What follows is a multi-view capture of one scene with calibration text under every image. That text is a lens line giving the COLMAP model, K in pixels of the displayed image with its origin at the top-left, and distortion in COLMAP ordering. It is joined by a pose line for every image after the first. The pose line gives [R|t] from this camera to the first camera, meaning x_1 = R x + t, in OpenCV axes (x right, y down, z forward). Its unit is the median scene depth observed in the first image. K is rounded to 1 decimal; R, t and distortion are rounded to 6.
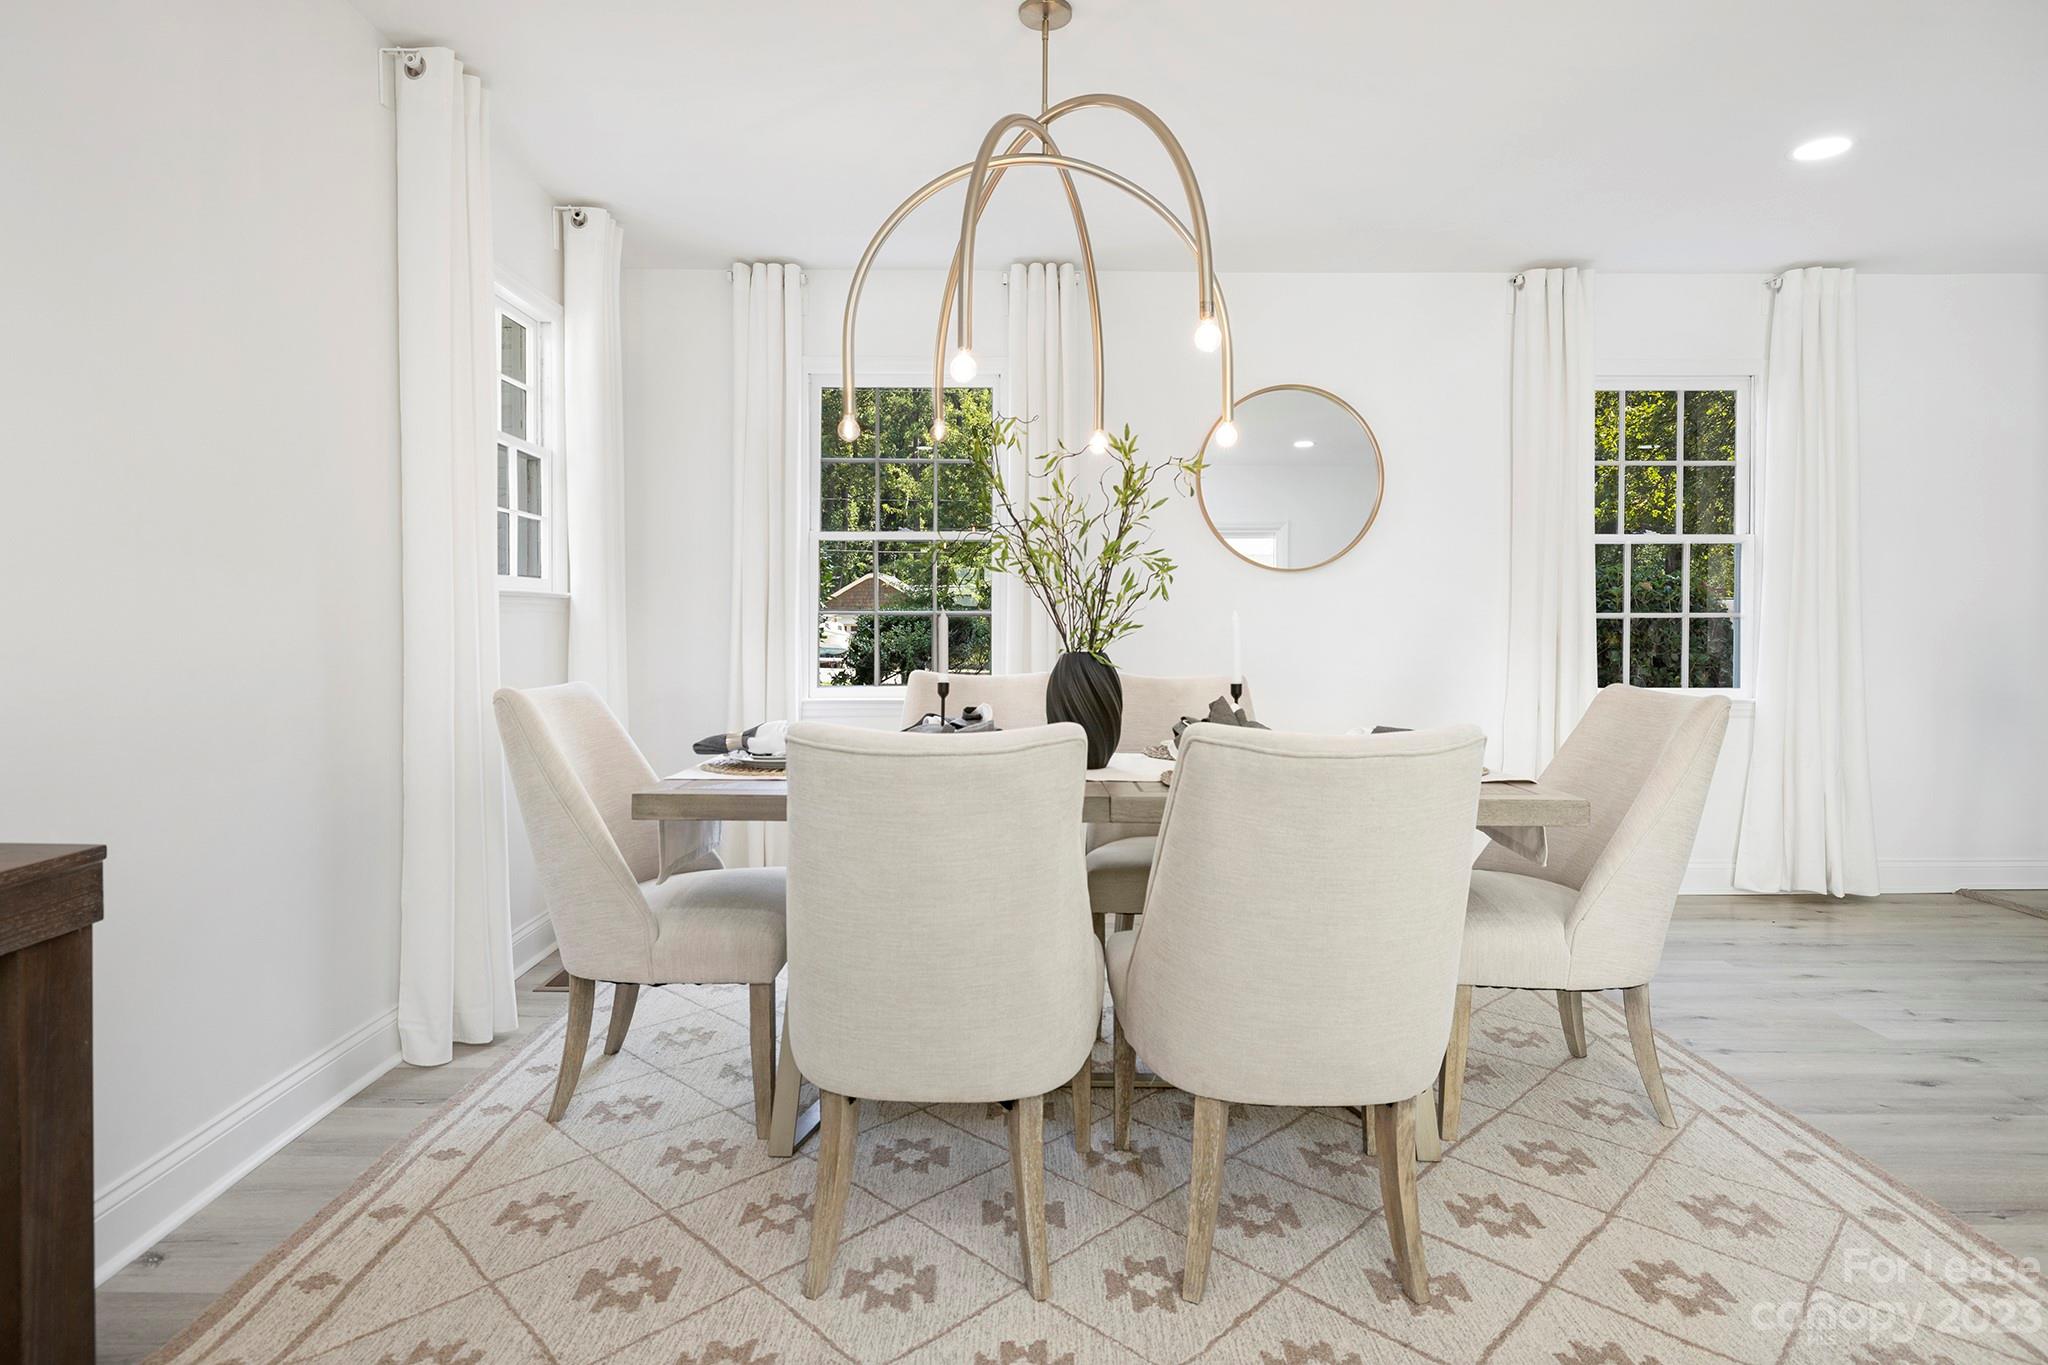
lens RADIAL K [[1114.6, 0, 1020.2], [0, 1114.6, 638.1], [0, 0, 1]] dist [-0.004274, 0.001854]
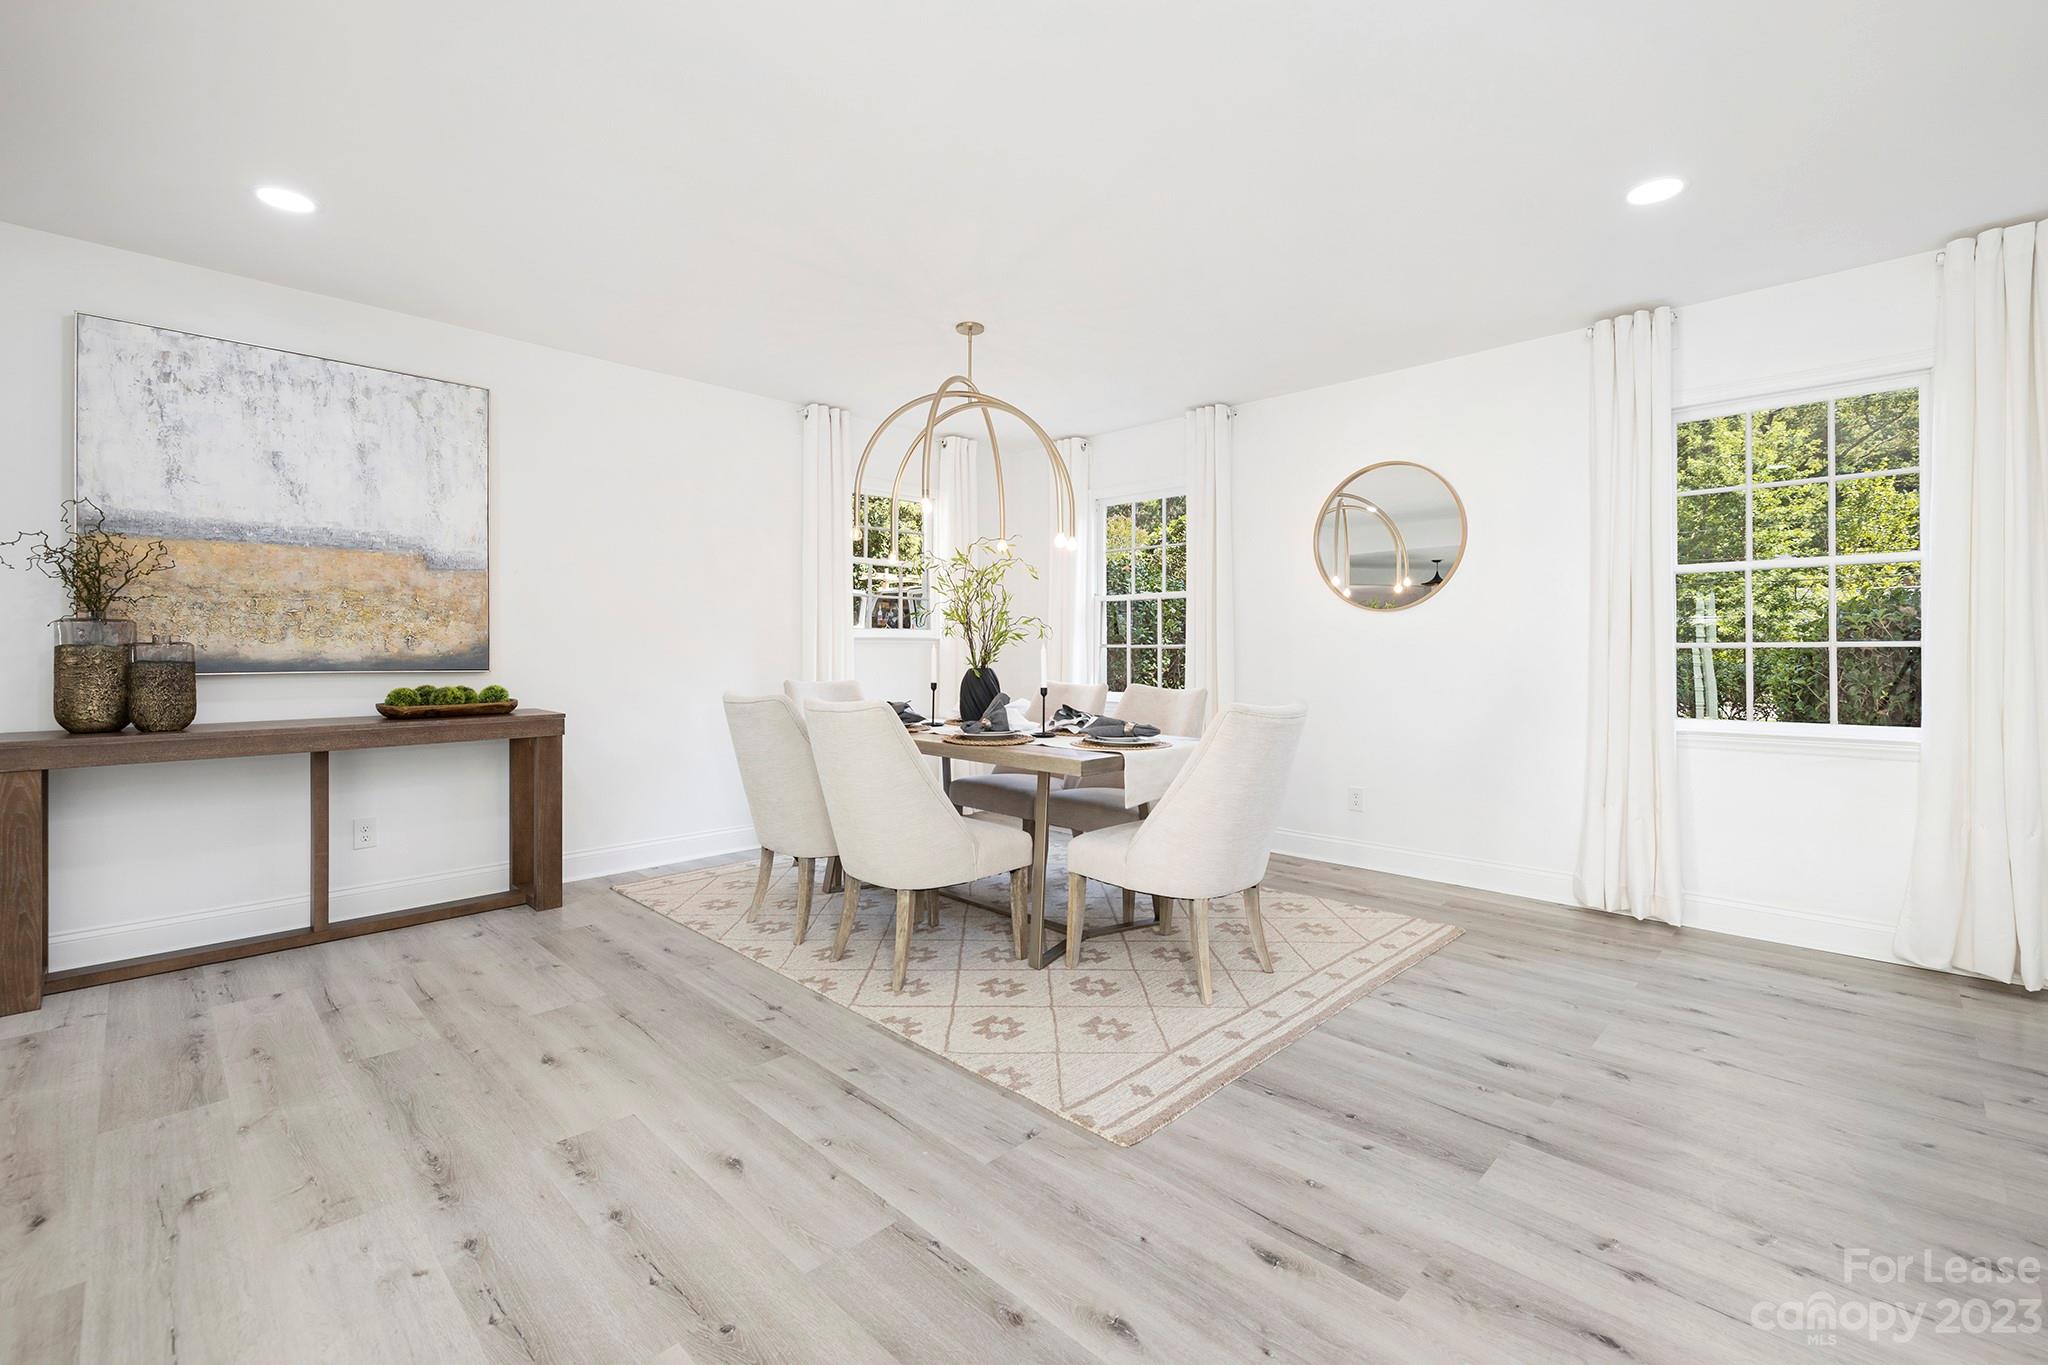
lens RADIAL K [[887.8, 0, 997.7], [0, 887.8, 636.5], [0, 0, 1]] dist [0.005875, -0.000600]
pose [[0.696365, -0.012350, -0.717582, 1.305157], [-0.012032, 0.999511, -0.028878, 0.004211], [0.717587, 0.028743, 0.695875, 0.001337]]
